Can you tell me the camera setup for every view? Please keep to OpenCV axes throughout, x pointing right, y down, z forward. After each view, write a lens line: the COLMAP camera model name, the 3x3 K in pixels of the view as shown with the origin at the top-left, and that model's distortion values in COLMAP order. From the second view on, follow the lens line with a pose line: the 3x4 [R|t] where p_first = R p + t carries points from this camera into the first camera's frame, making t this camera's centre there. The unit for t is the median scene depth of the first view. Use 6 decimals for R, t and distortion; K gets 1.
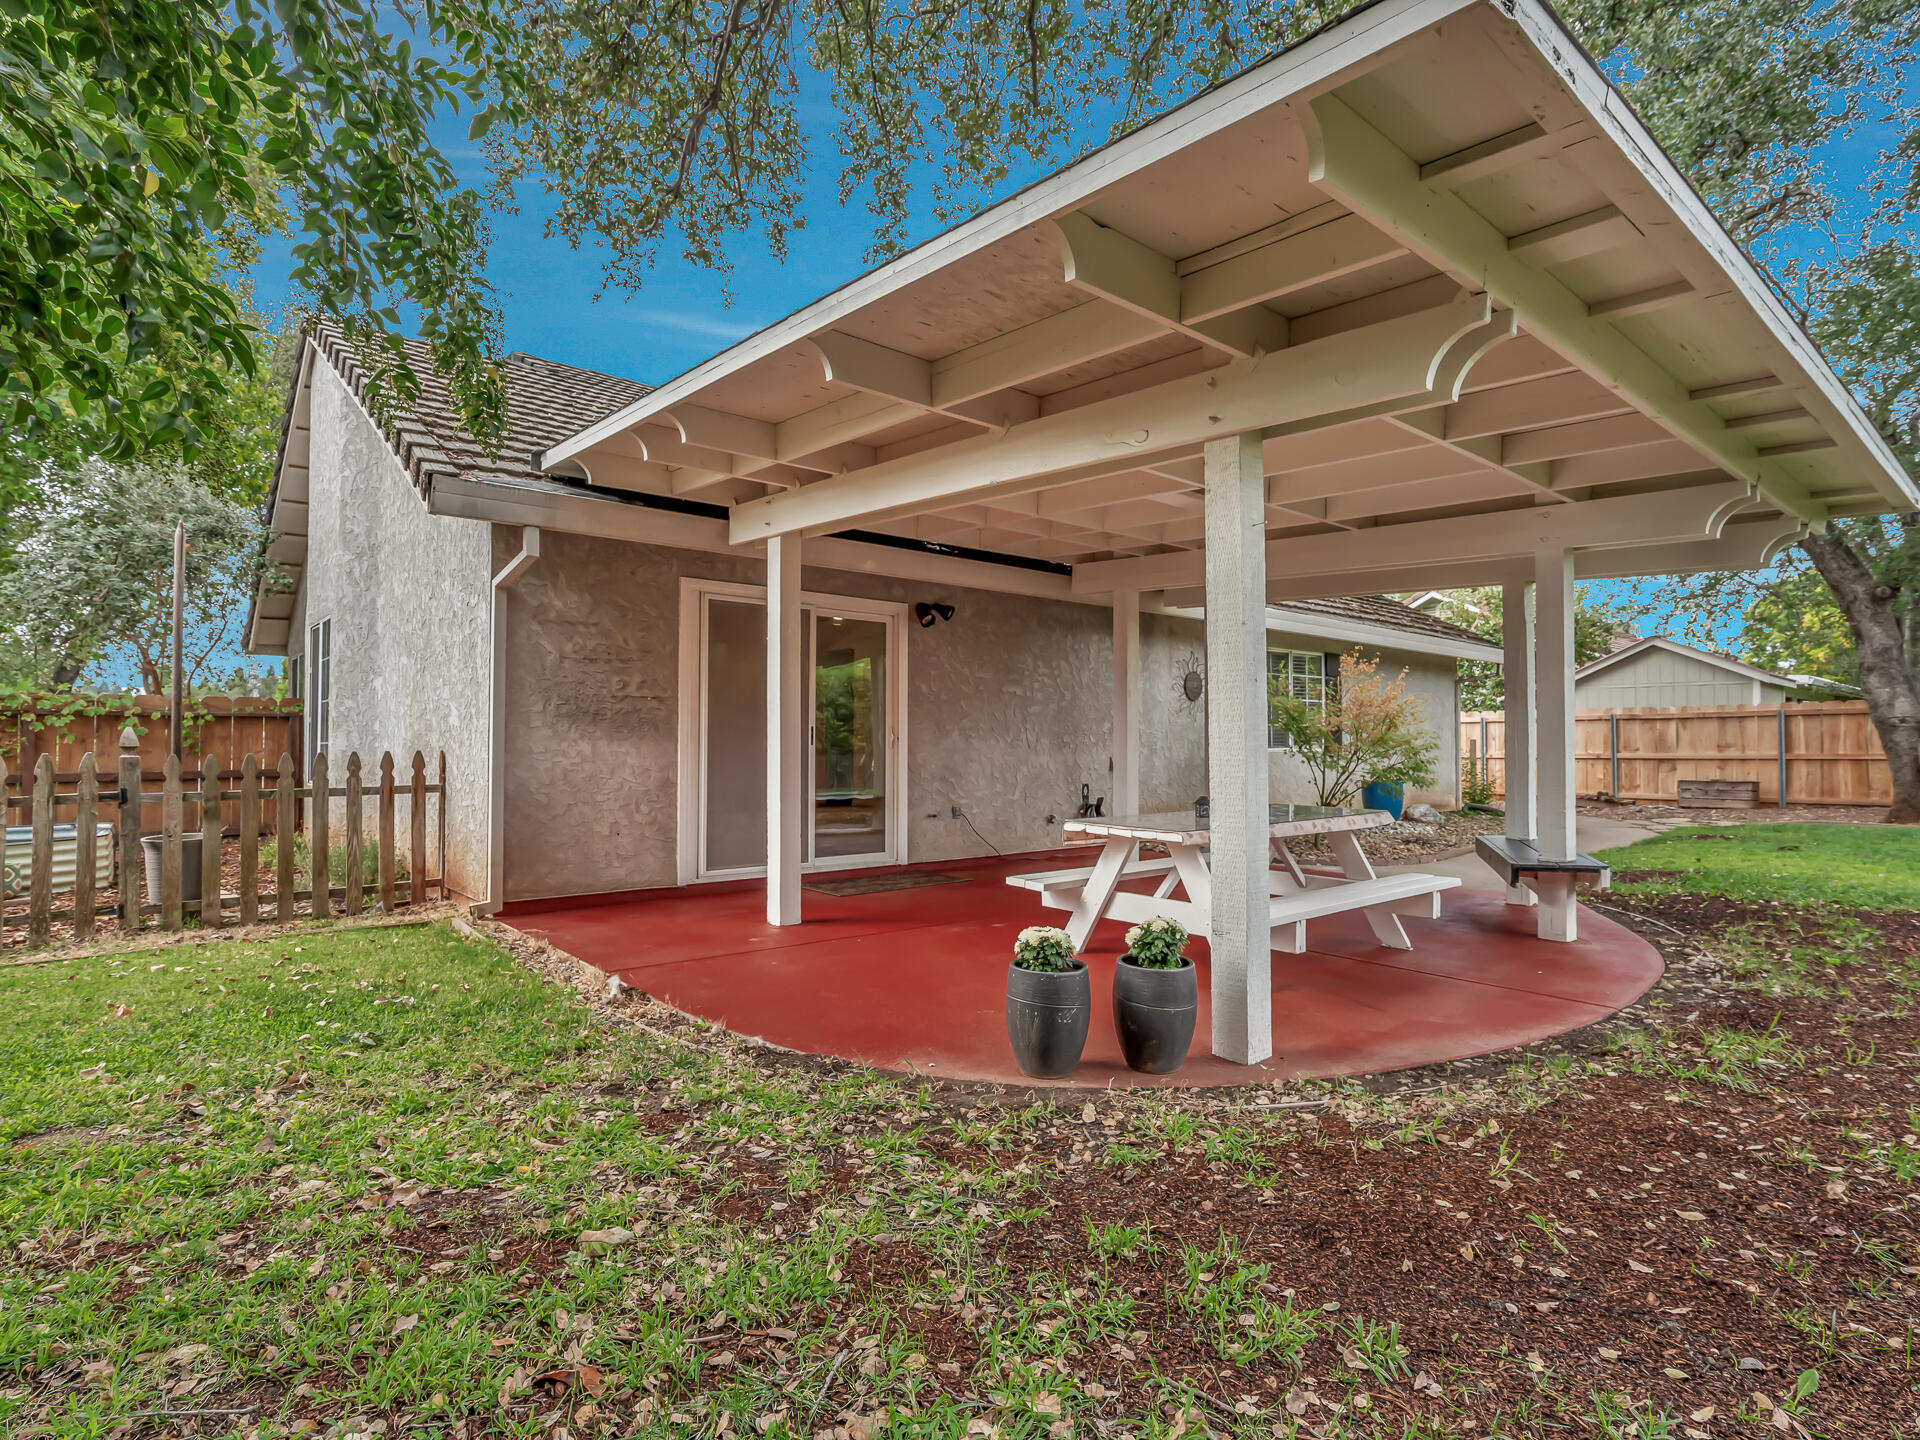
lens RADIAL K [[992.9, 0, 950.2], [0, 992.9, 699.8], [0, 0, 1]] dist [0.003073, 0.001095]
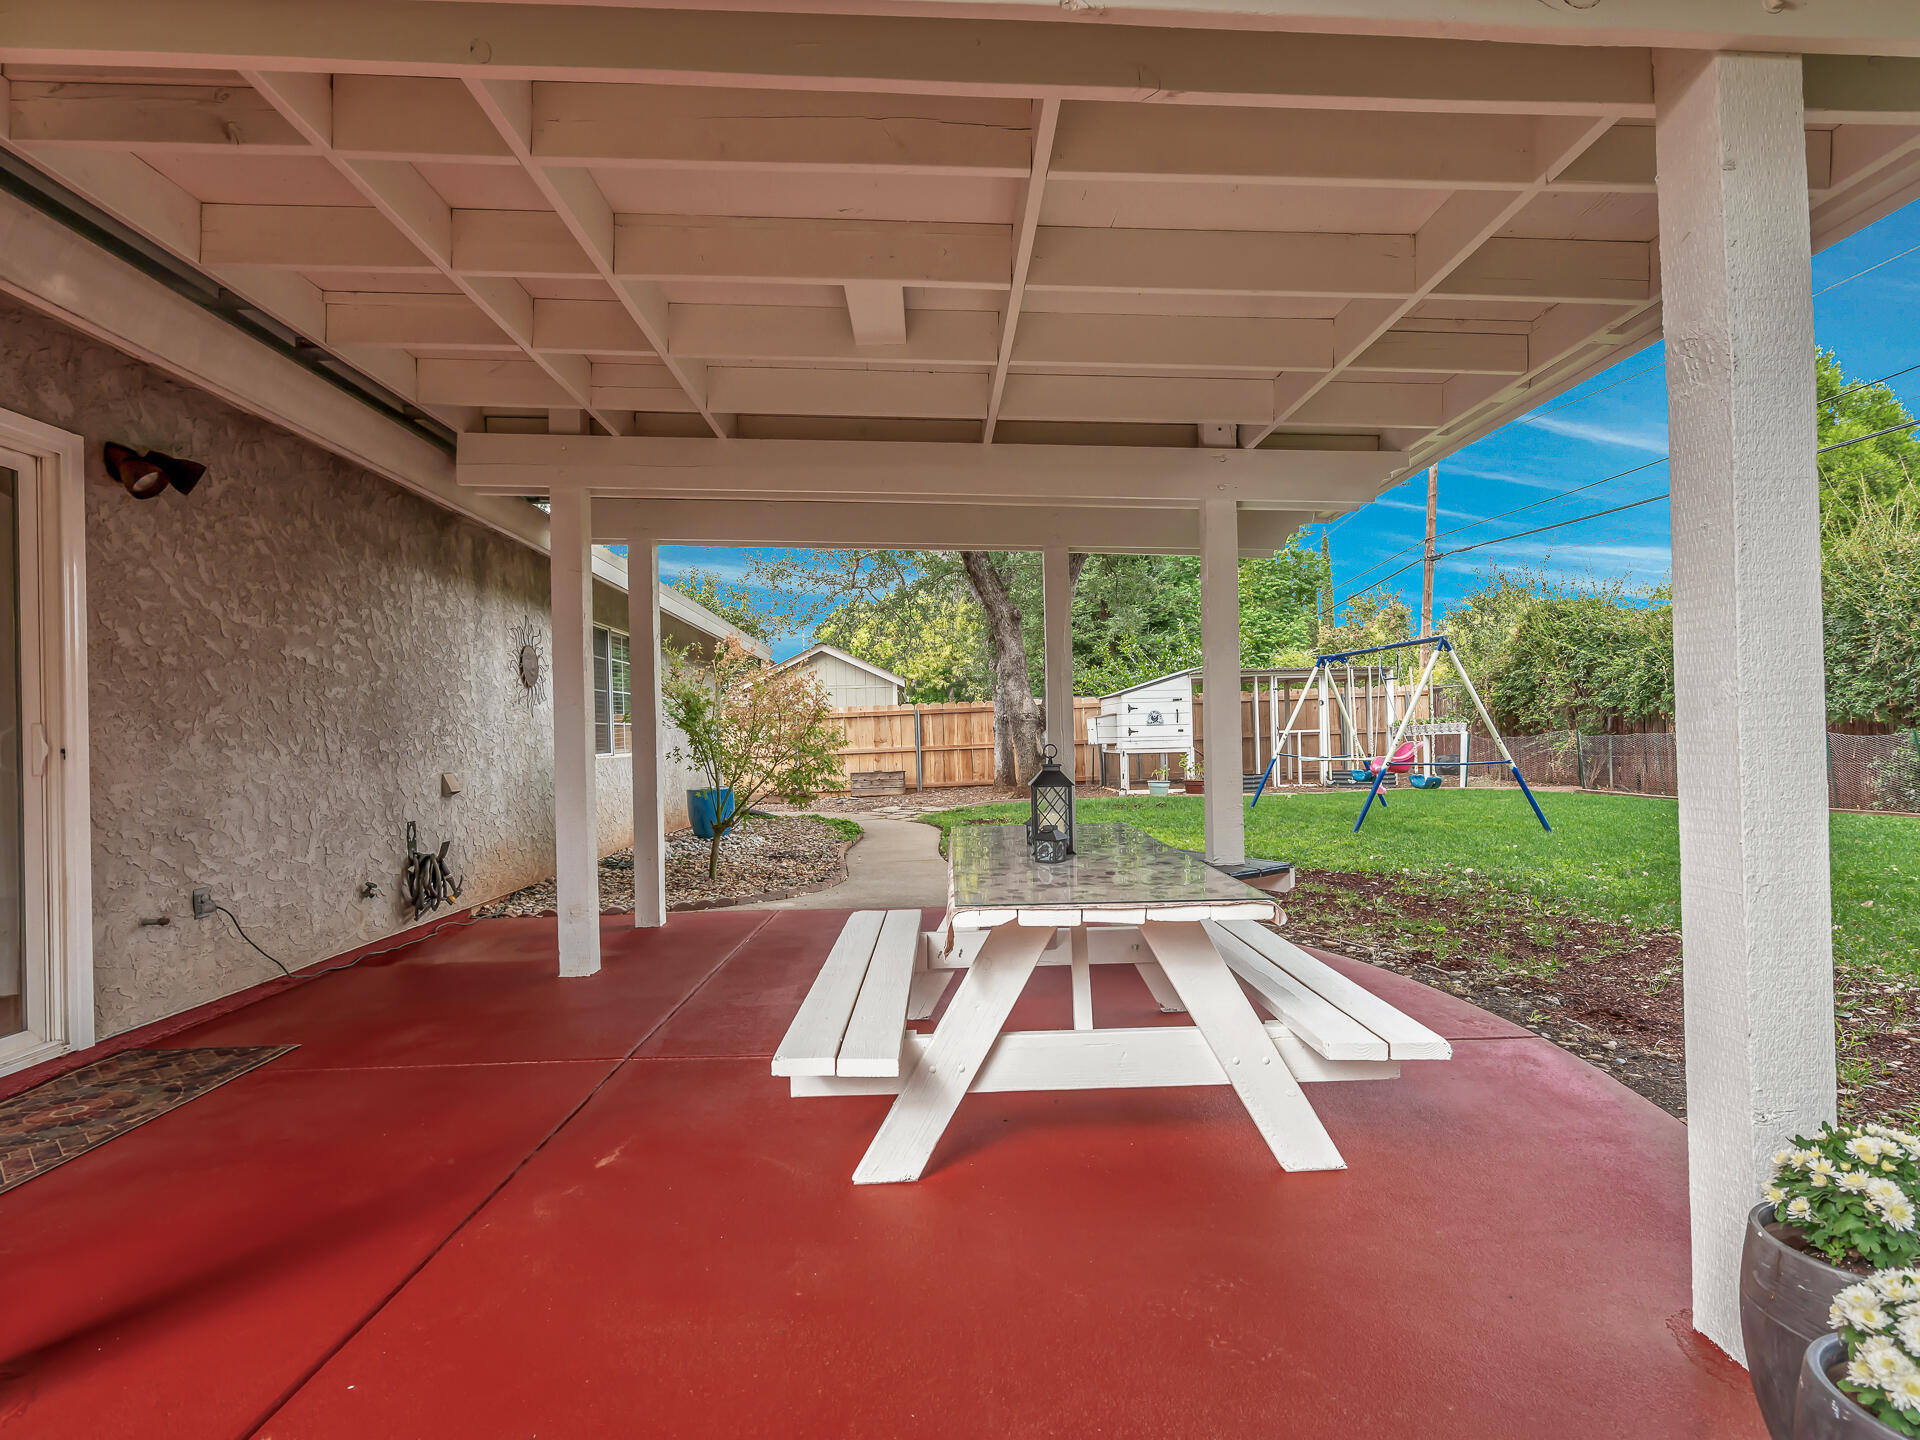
lens RADIAL K [[1007.2, 0, 960.0], [0, 1007.2, 720.0], [0, 0, 1]] dist [0.004160, 0.001104]
pose [[0.630819, -0.006565, 0.775902, -0.169157], [-0.003292, 0.999933, 0.011137, 0.022856], [-0.775923, -0.009579, 0.630755, 0.510016]]
